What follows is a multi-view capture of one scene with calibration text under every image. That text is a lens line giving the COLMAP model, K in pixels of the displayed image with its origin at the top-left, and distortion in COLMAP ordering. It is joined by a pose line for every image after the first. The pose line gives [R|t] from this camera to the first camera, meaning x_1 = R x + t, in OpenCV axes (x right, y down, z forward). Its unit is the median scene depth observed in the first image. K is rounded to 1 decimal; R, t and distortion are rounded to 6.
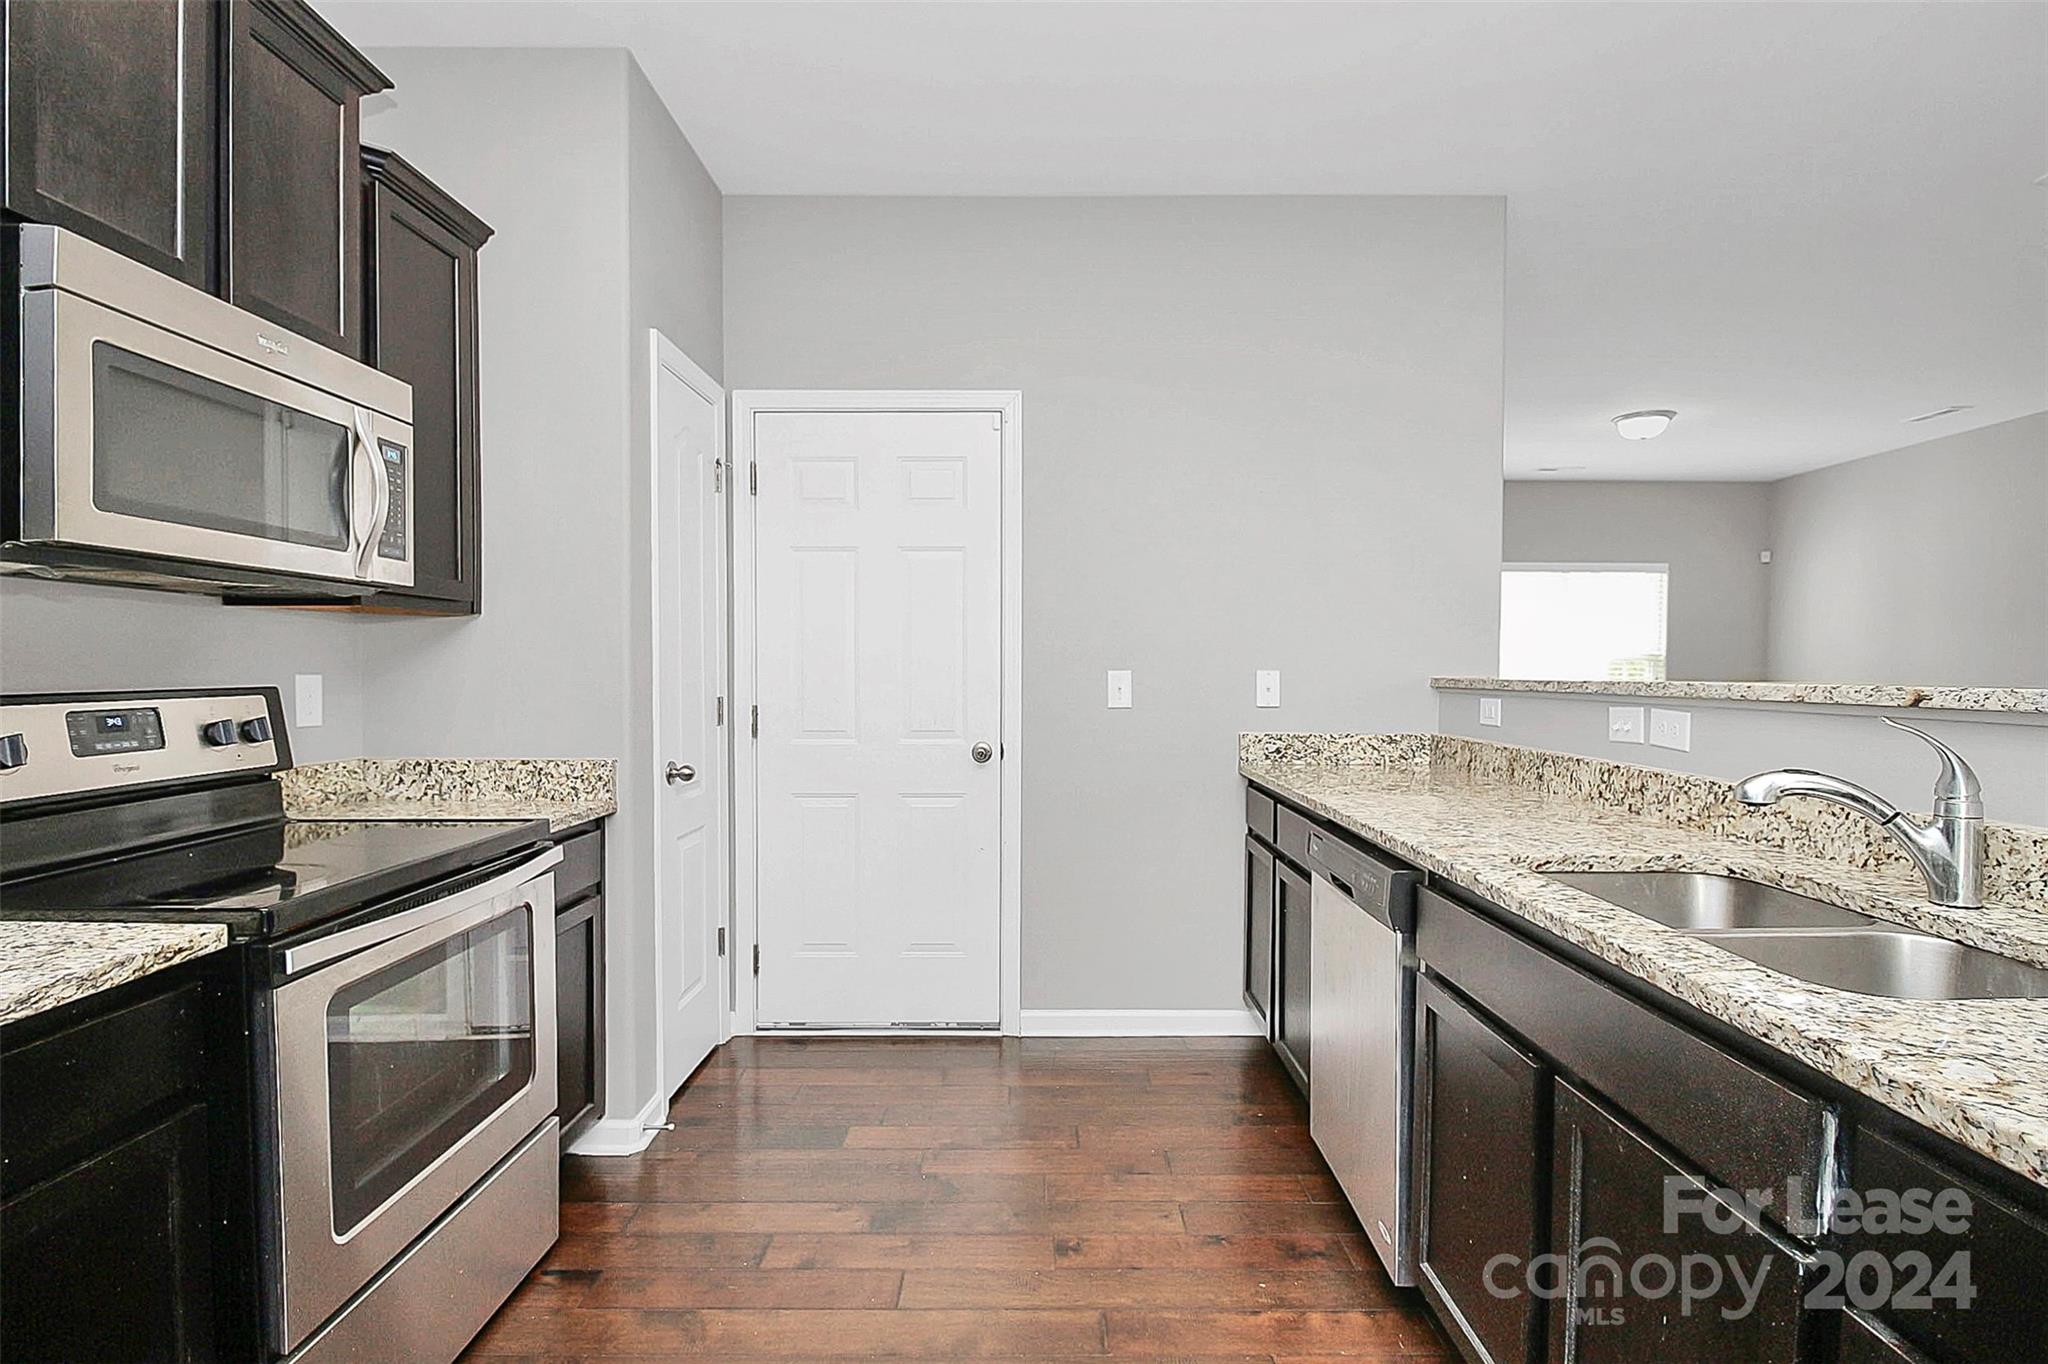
lens RADIAL K [[962.9, 0, 1027.5], [0, 962.9, 702.6], [0, 0, 1]] dist [-0.001188, -0.014812]
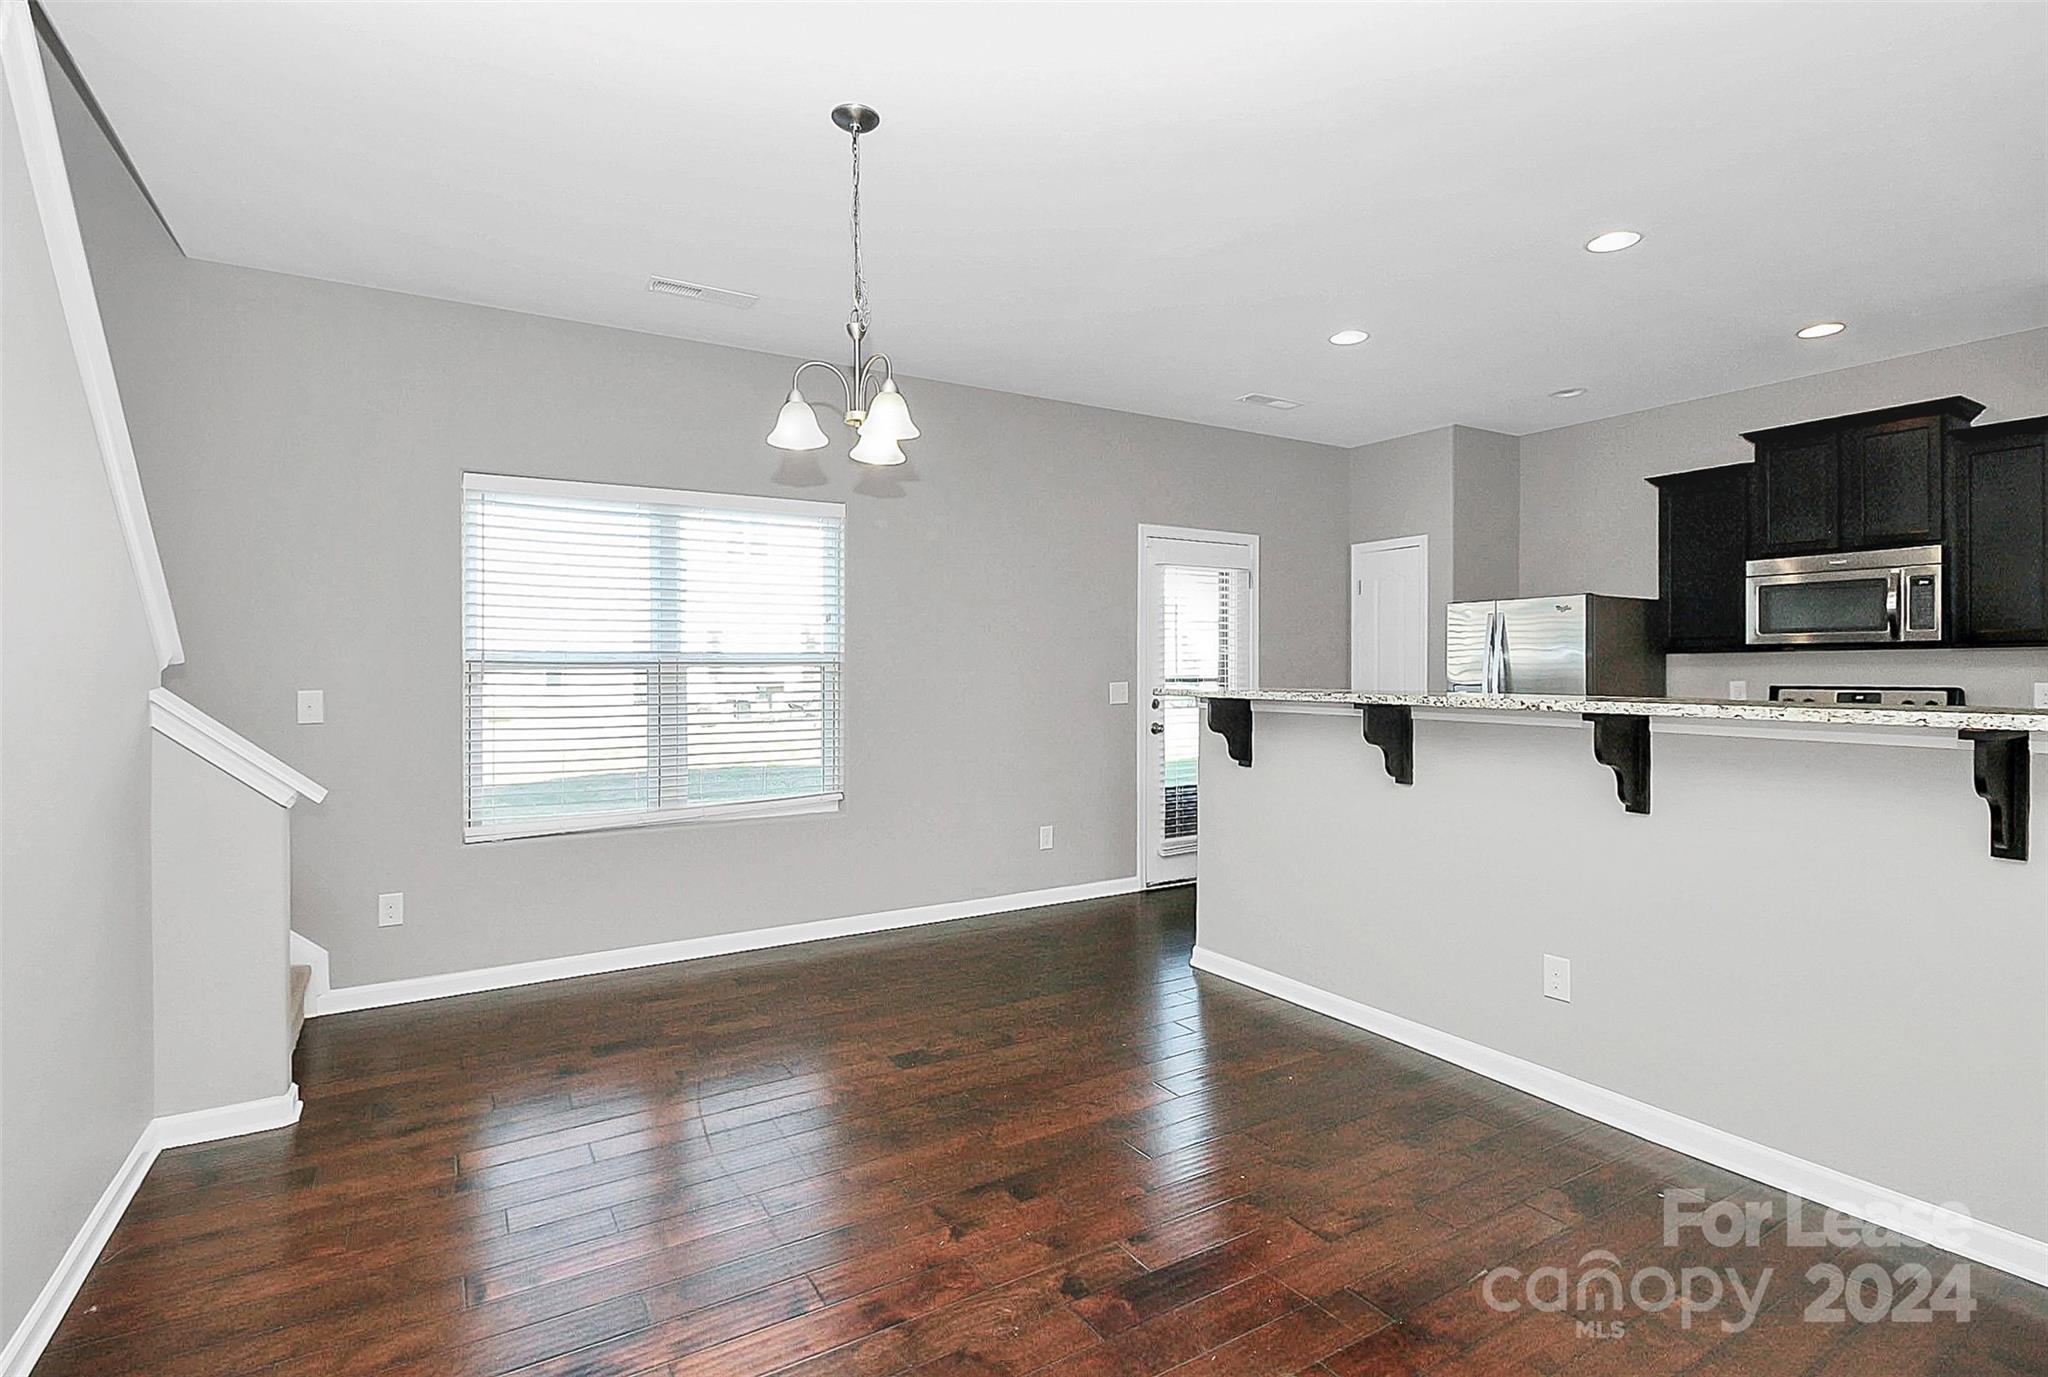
lens RADIAL K [[965.2, 0, 1025.4], [0, 965.2, 676.3], [0, 0, 1]] dist [-0.022889, -0.000311]
pose [[-0.844825, 0.006821, -0.534999, 2.020438], [-0.016880, 0.999081, 0.039393, -0.084504], [0.534776, 0.042311, -0.843934, 1.571135]]
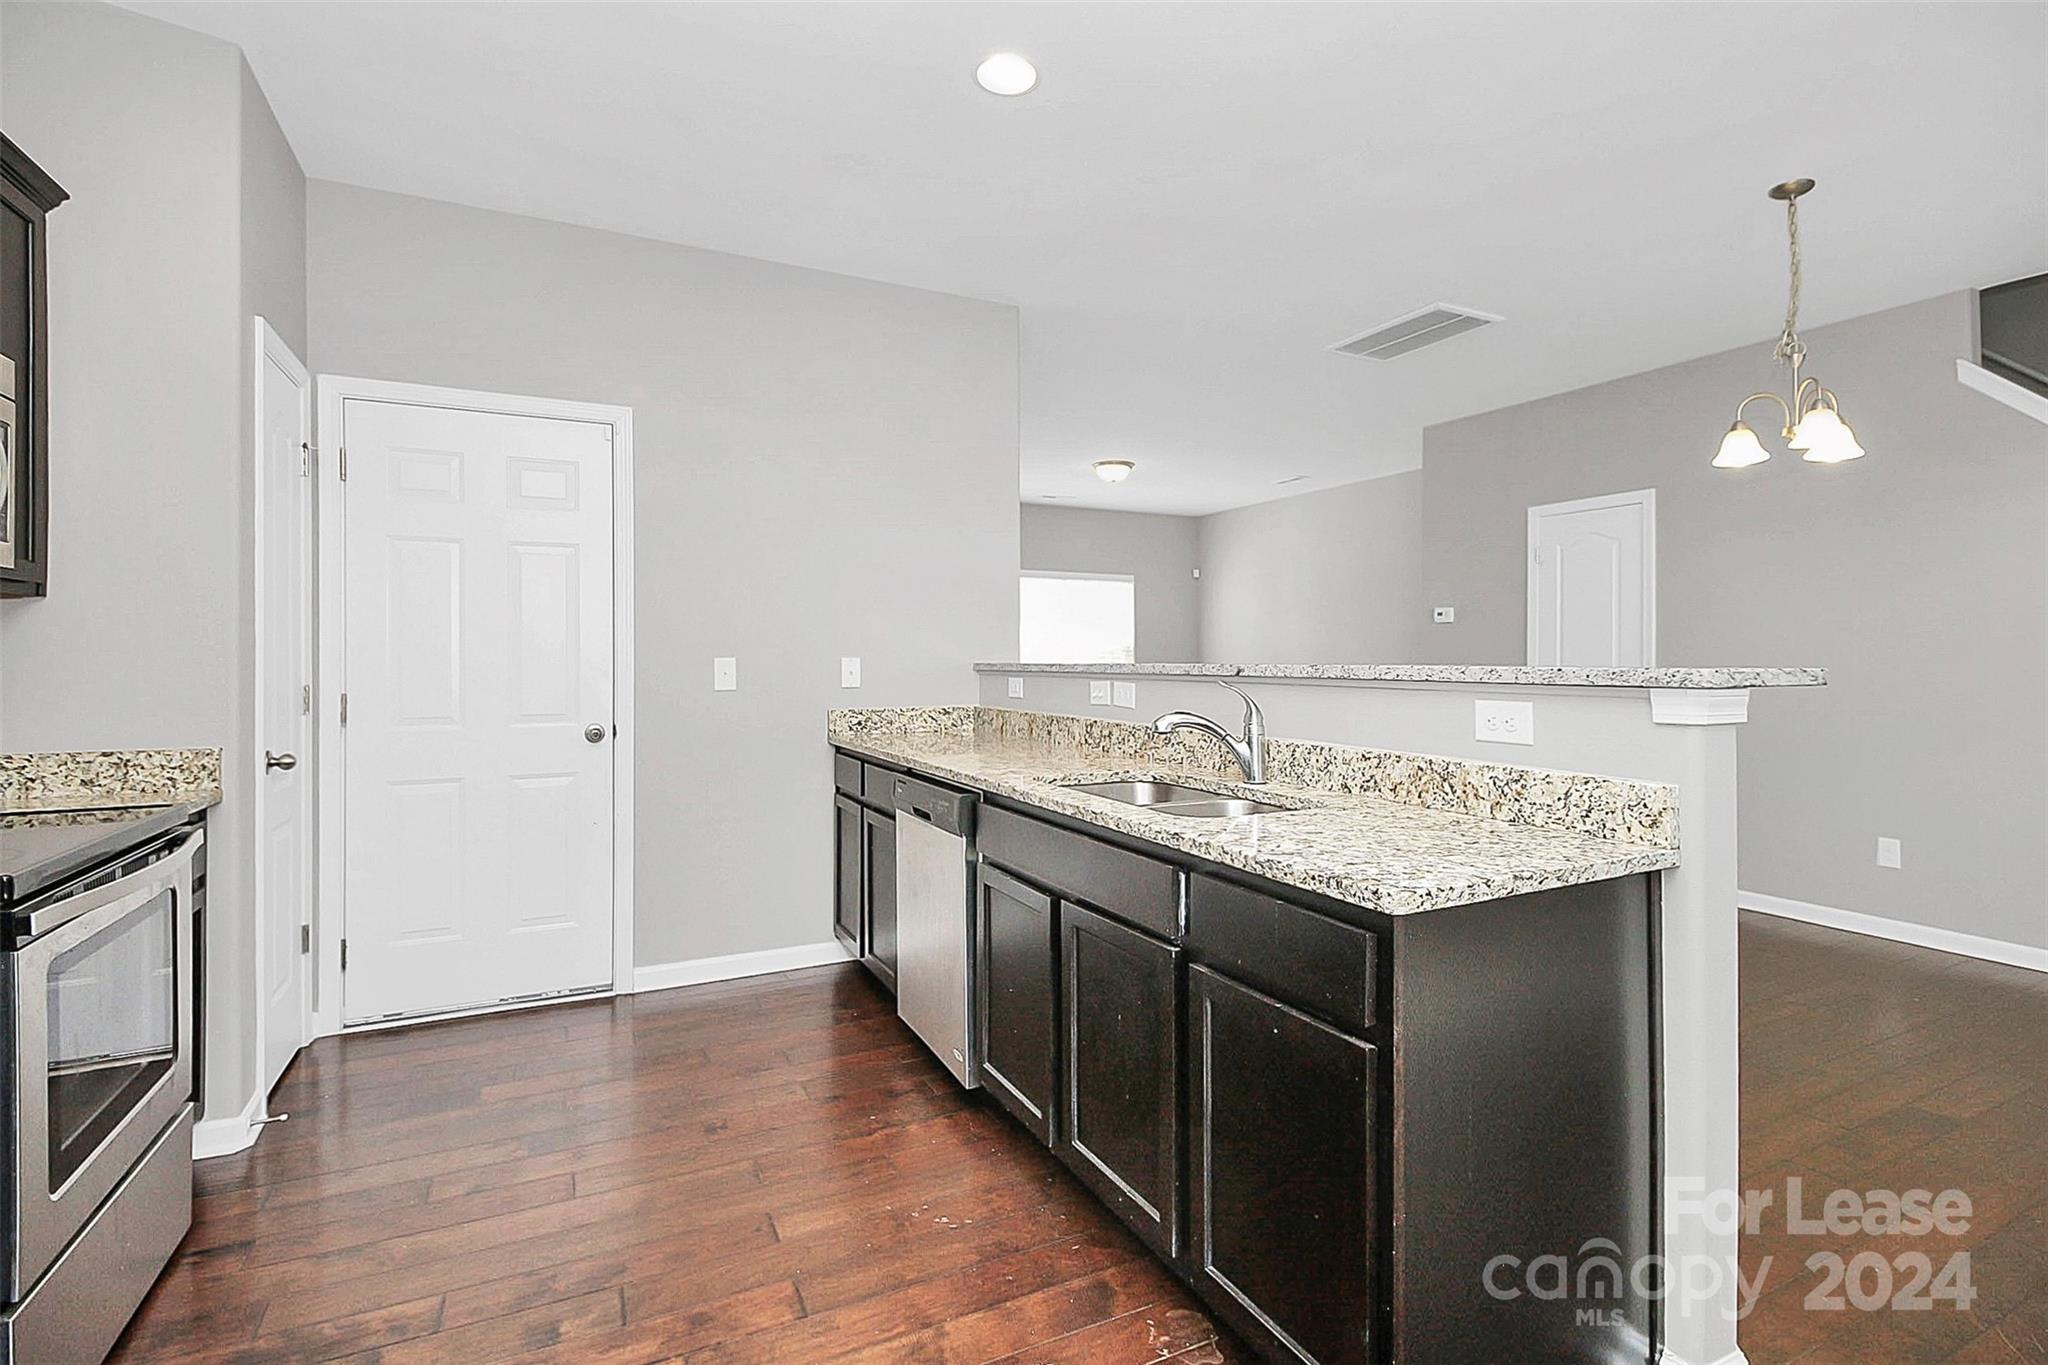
lens RADIAL K [[958.4, 0, 1018.5], [0, 958.4, 664.5], [0, 0, 1]] dist [-0.000473, -0.016008]
pose [[0.896068, -0.004328, 0.443897, -0.148172], [0.017149, 0.999544, -0.024873, 0.013886], [-0.443586, 0.029900, 0.895733, -0.274477]]
